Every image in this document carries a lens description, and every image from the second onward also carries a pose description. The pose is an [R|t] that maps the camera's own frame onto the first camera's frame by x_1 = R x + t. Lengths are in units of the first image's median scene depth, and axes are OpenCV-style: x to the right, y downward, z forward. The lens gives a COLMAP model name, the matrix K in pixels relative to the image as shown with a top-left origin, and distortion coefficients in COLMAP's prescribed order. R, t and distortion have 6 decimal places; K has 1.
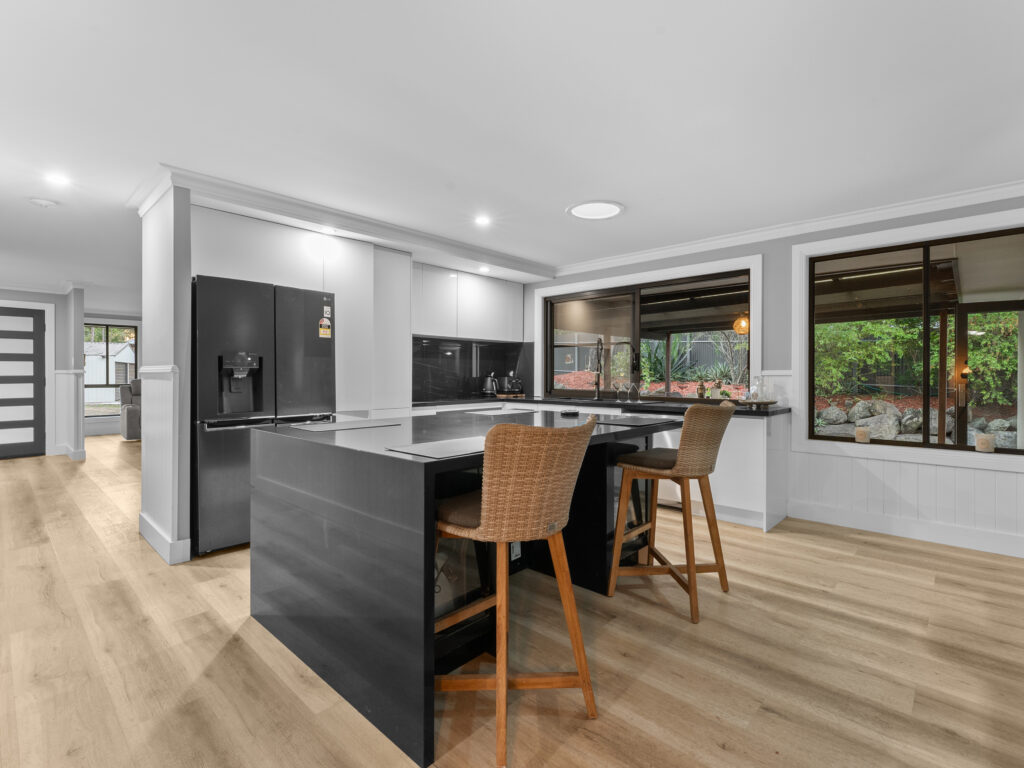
lens RADIAL K [[477.0, 0, 549.5], [0, 477.0, 380.3], [0, 0, 1]] dist [0.000692, 0.000313]
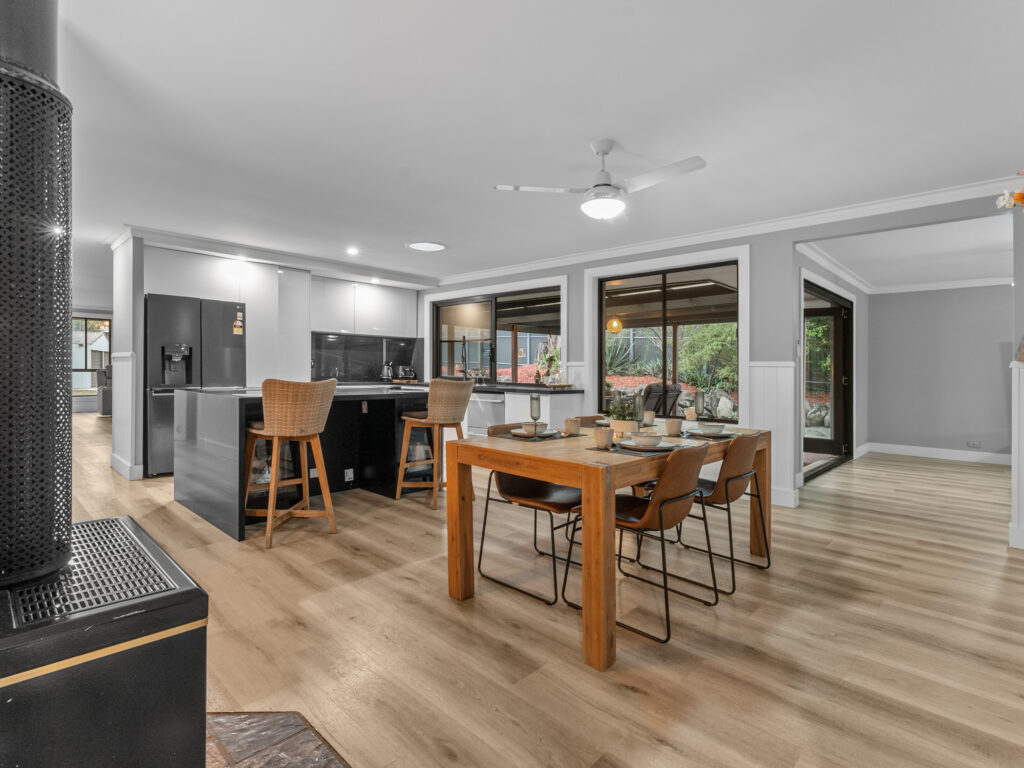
lens RADIAL K [[494.8, 0, 514.9], [0, 494.8, 381.2], [0, 0, 1]] dist [0.001262, -0.000432]
pose [[0.999479, 0.014377, -0.028912, 0.350068], [-0.014006, 0.999818, 0.012987, 0.017553], [0.029093, -0.012575, 0.999498, -0.398666]]
